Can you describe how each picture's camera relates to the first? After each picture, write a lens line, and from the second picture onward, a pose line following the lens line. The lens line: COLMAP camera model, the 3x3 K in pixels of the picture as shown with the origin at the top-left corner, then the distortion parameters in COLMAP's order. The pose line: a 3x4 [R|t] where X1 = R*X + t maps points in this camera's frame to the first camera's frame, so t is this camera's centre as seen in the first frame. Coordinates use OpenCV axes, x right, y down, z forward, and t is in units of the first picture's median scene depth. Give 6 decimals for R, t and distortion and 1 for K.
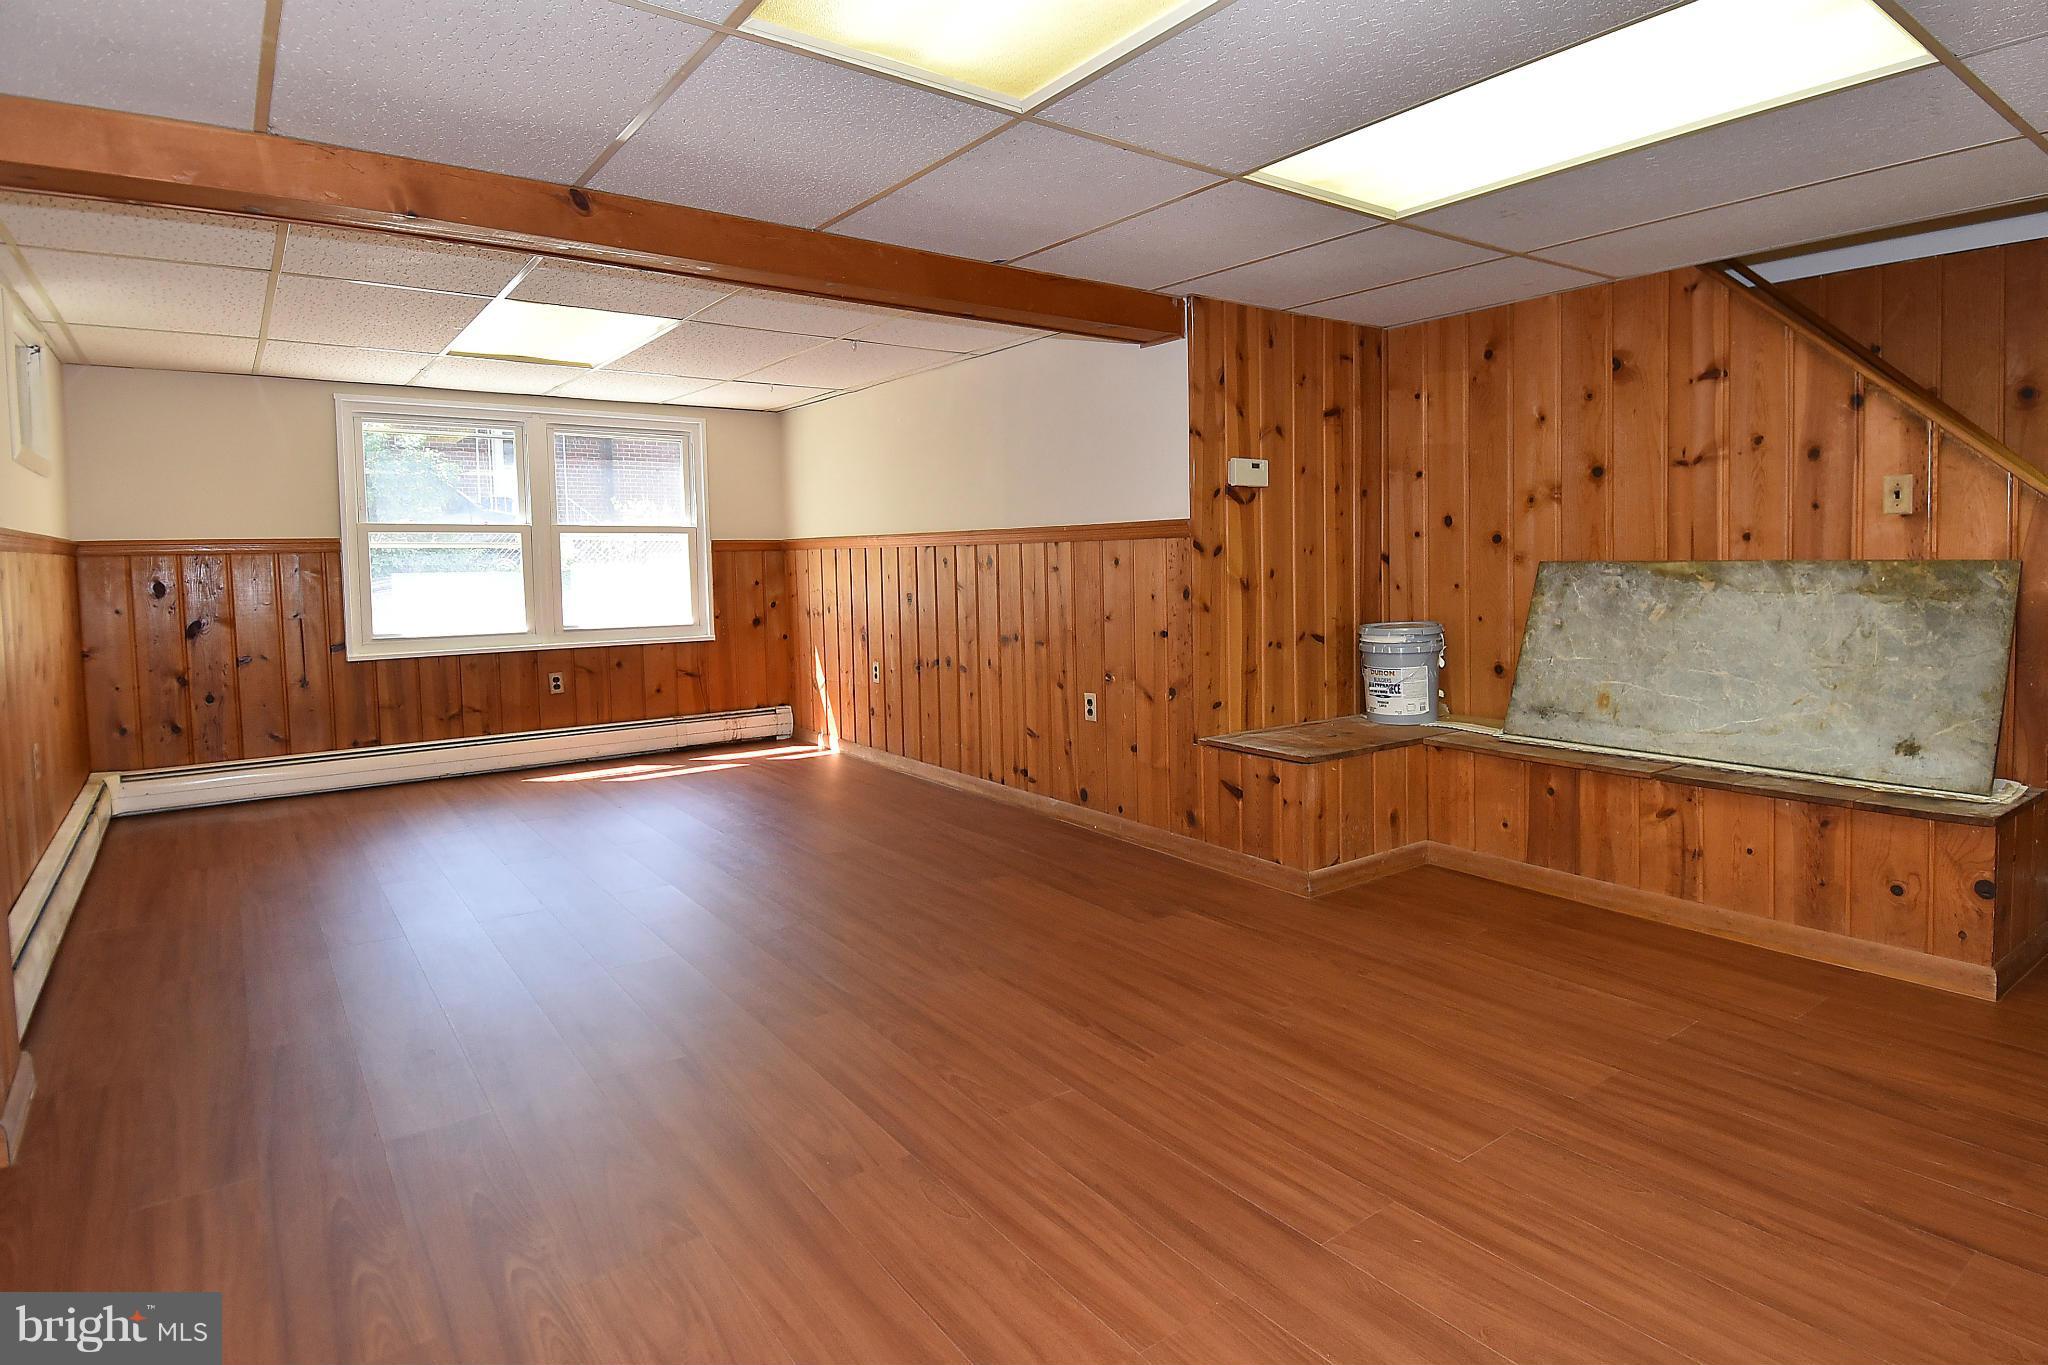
lens RADIAL K [[1083.0, 0, 1095.0], [0, 1083.0, 649.4], [0, 0, 1]] dist [0.052682, -0.059025]
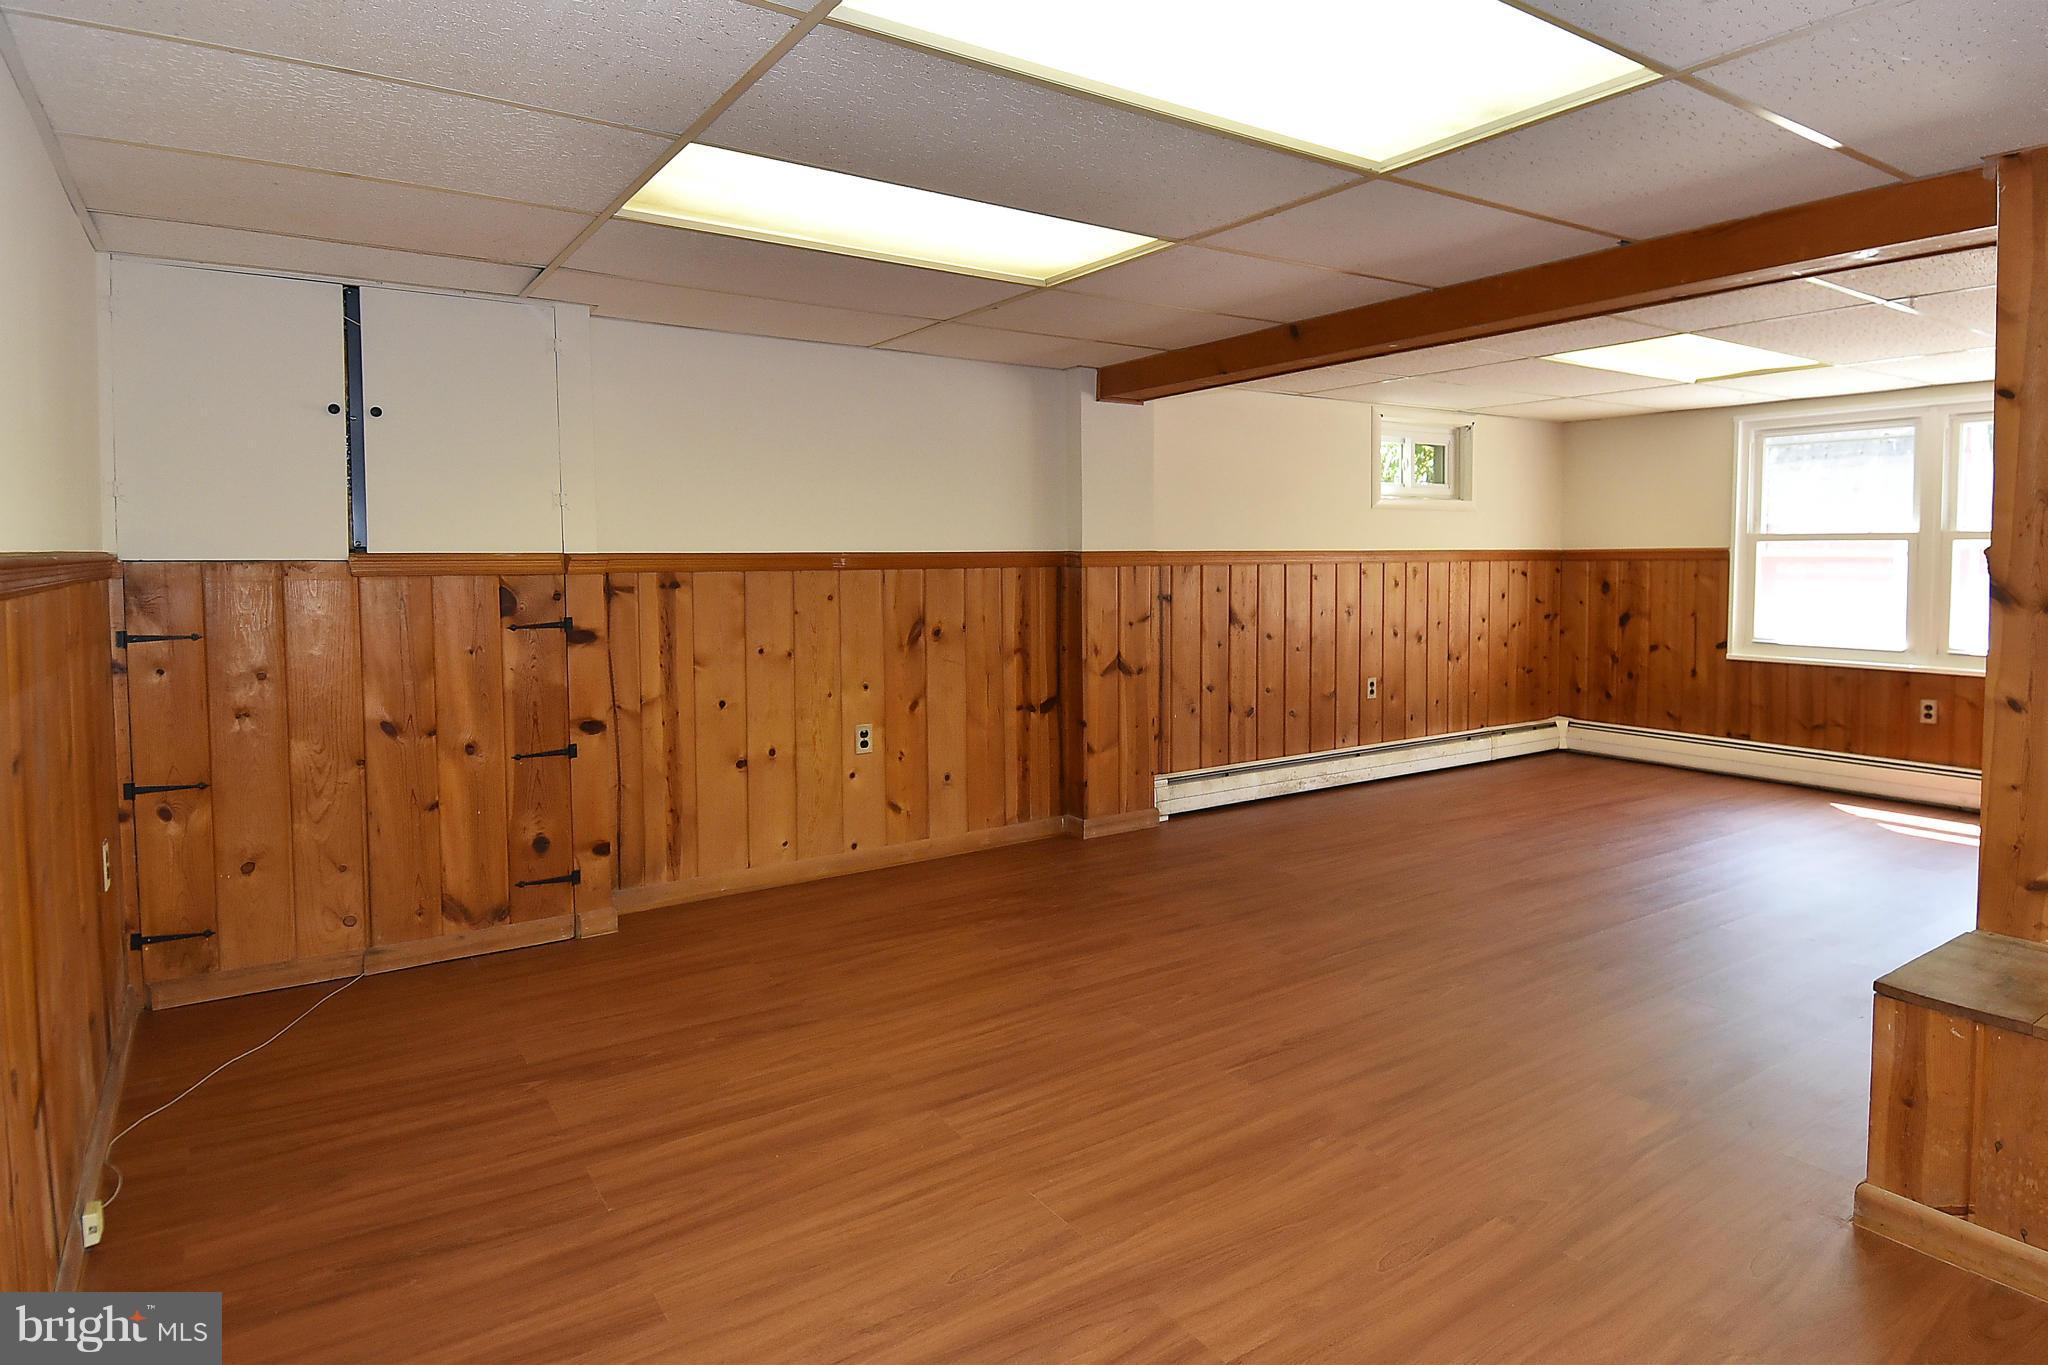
lens RADIAL K [[1134.4, 0, 1032.5], [0, 1134.4, 633.2], [0, 0, 1]] dist [0.057249, -0.071592]
pose [[-0.078562, 0.082315, -0.993505, 0.580504], [-0.081627, 0.992708, 0.088703, -0.067429], [0.993562, 0.088066, -0.071270, 0.435936]]
